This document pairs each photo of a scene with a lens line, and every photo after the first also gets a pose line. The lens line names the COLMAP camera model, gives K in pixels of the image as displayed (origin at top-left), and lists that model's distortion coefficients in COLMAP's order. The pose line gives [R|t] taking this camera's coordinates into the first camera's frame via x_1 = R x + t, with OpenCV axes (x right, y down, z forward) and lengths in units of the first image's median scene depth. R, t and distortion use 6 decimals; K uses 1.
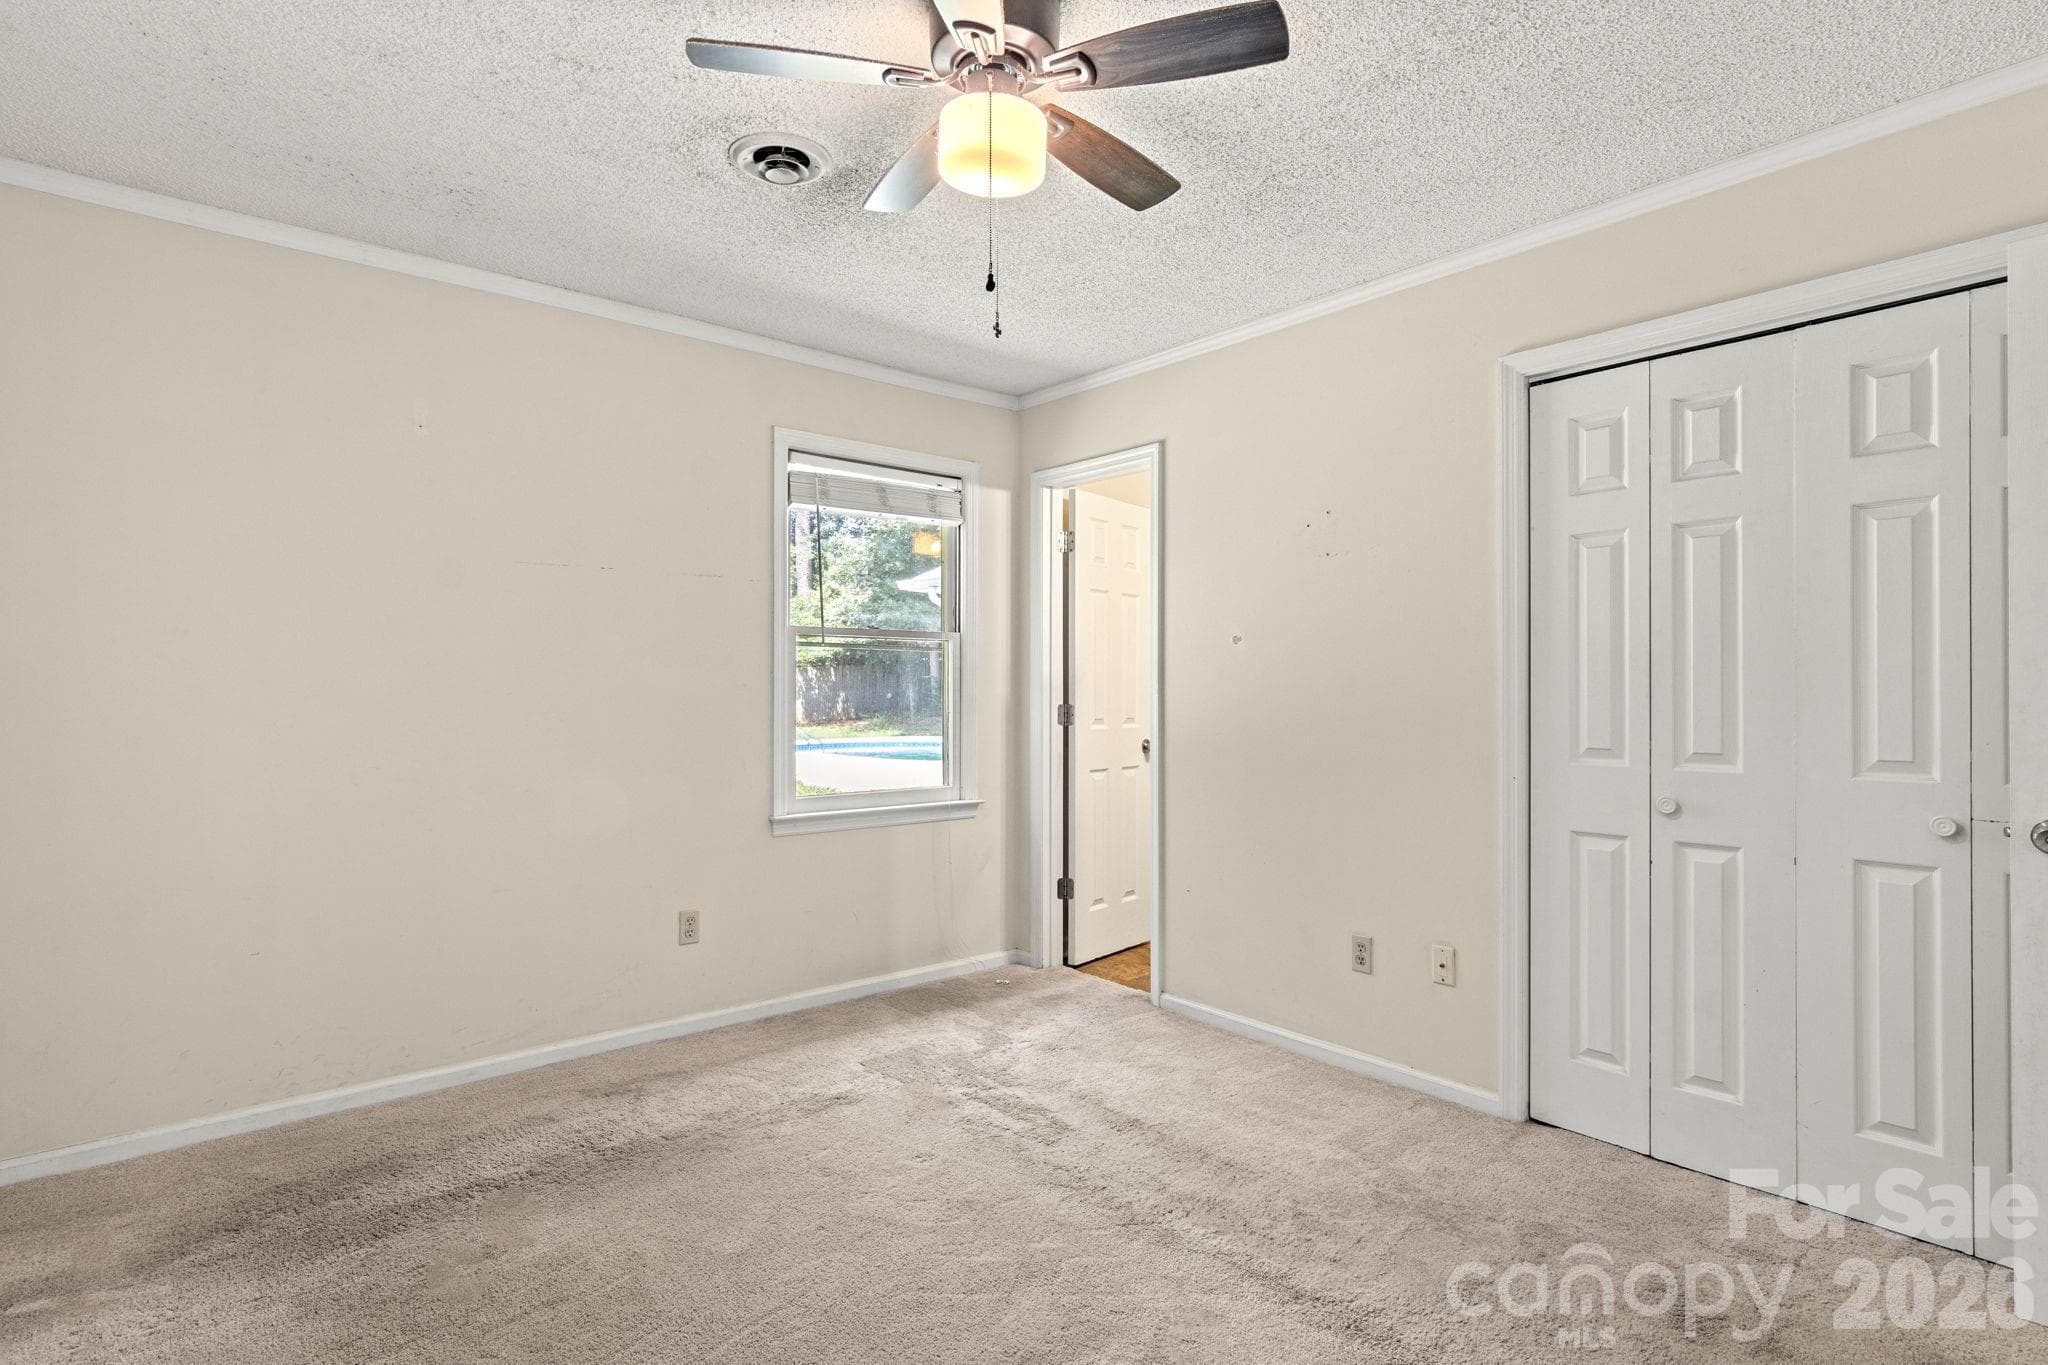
lens RADIAL K [[1035.2, 0, 1029.5], [0, 1035.2, 688.5], [0, 0, 1]] dist [-0.004379, -0.000074]
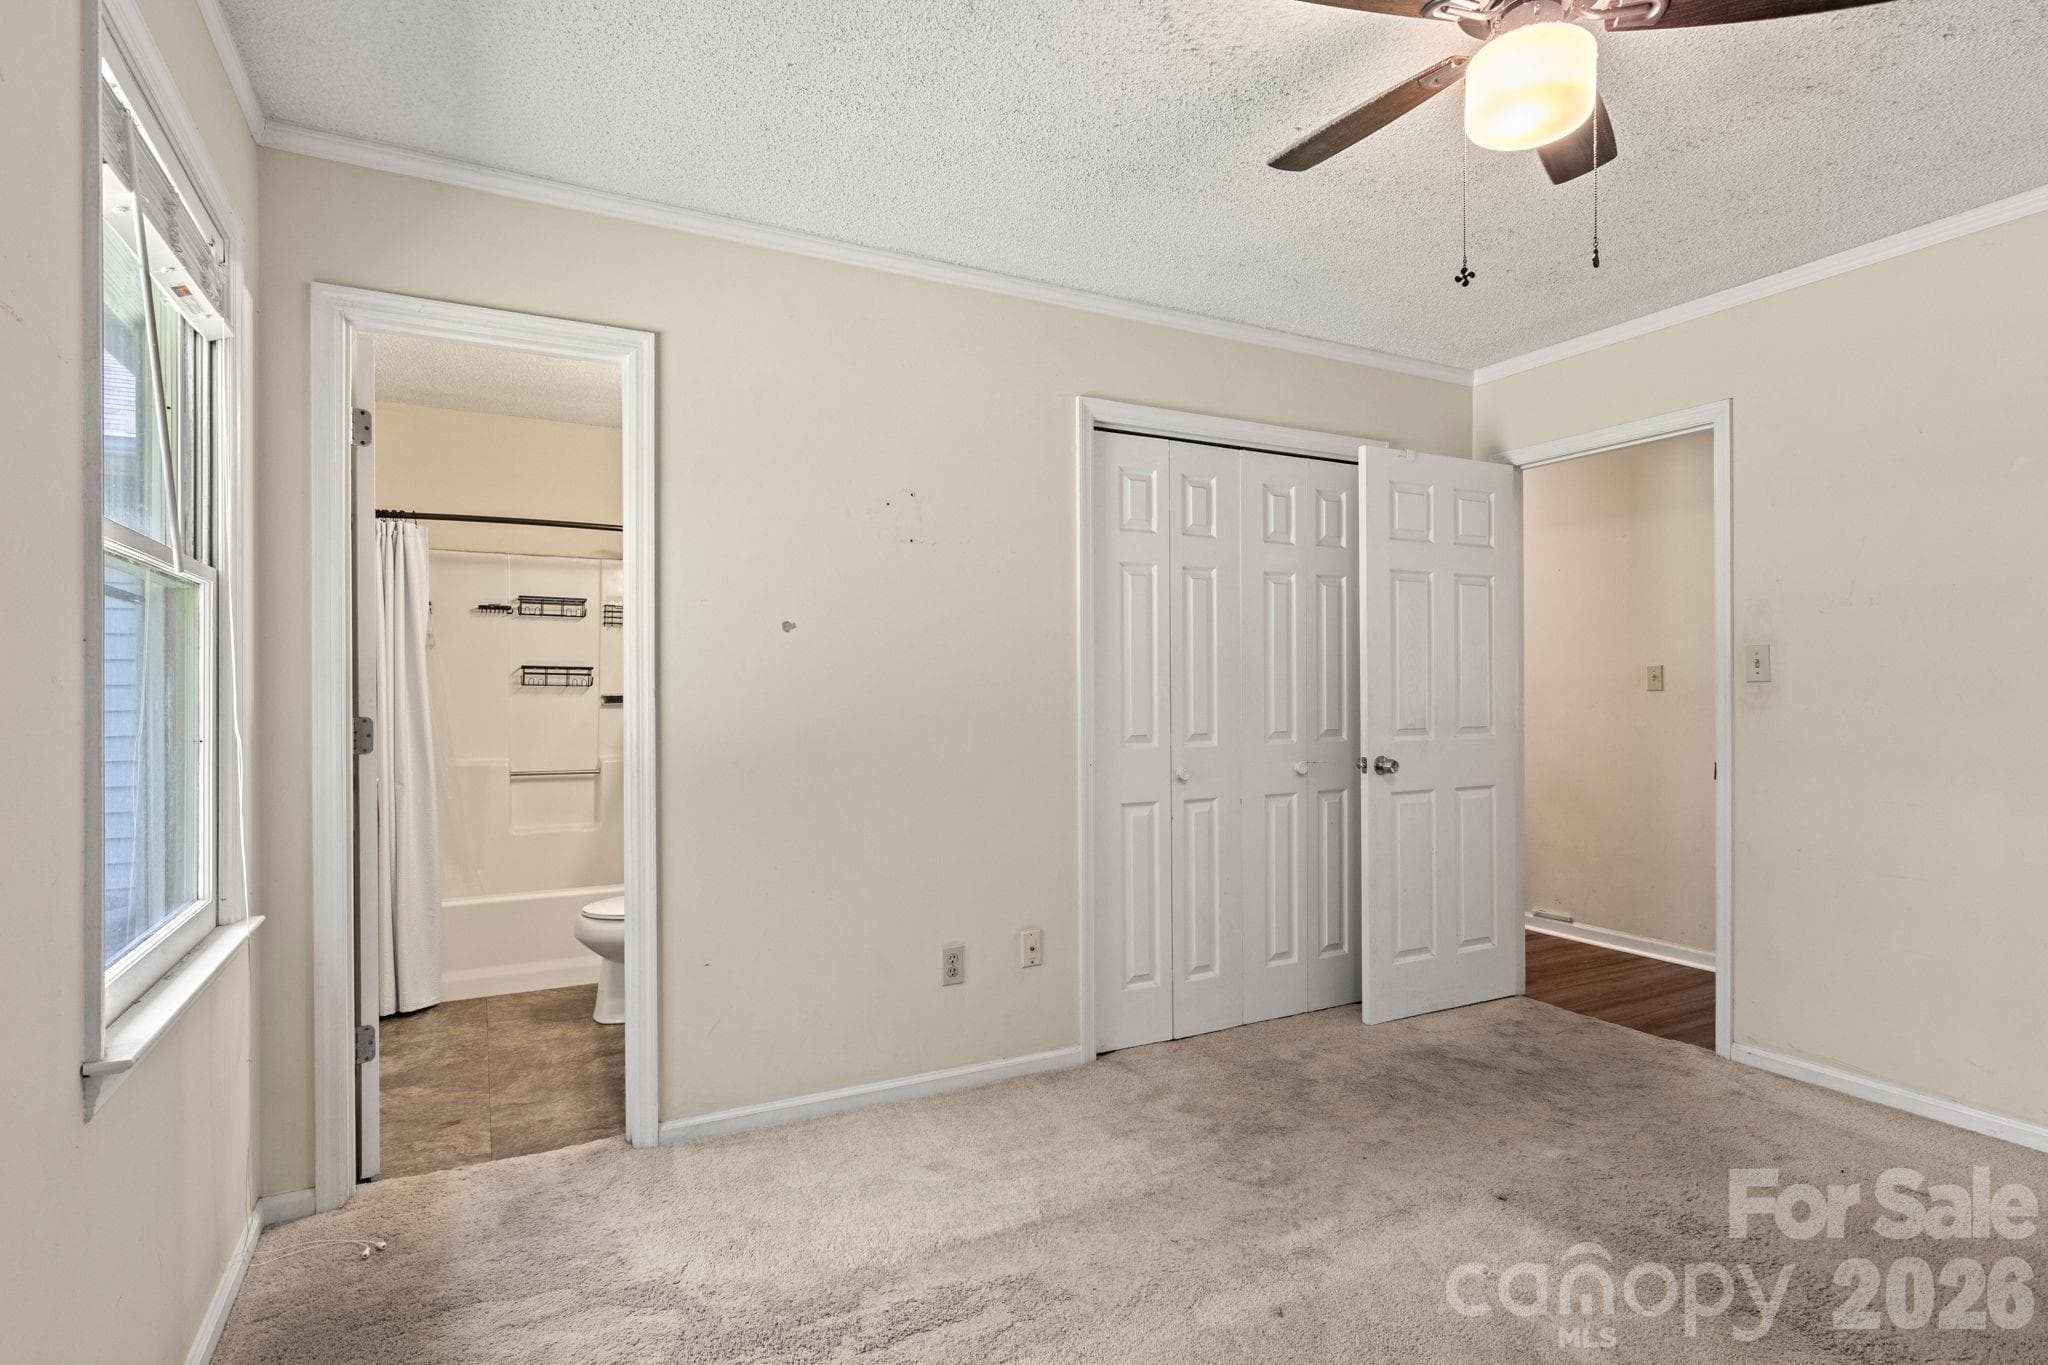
lens RADIAL K [[1035.2, 0, 1029.5], [0, 1035.2, 688.5], [0, 0, 1]] dist [-0.004379, -0.000074]
pose [[0.213577, 0.000386, 0.976926, -0.667922], [0.001222, 0.999999, -0.000662, 0.001744], [-0.976925, 0.001336, 0.213576, 0.810773]]
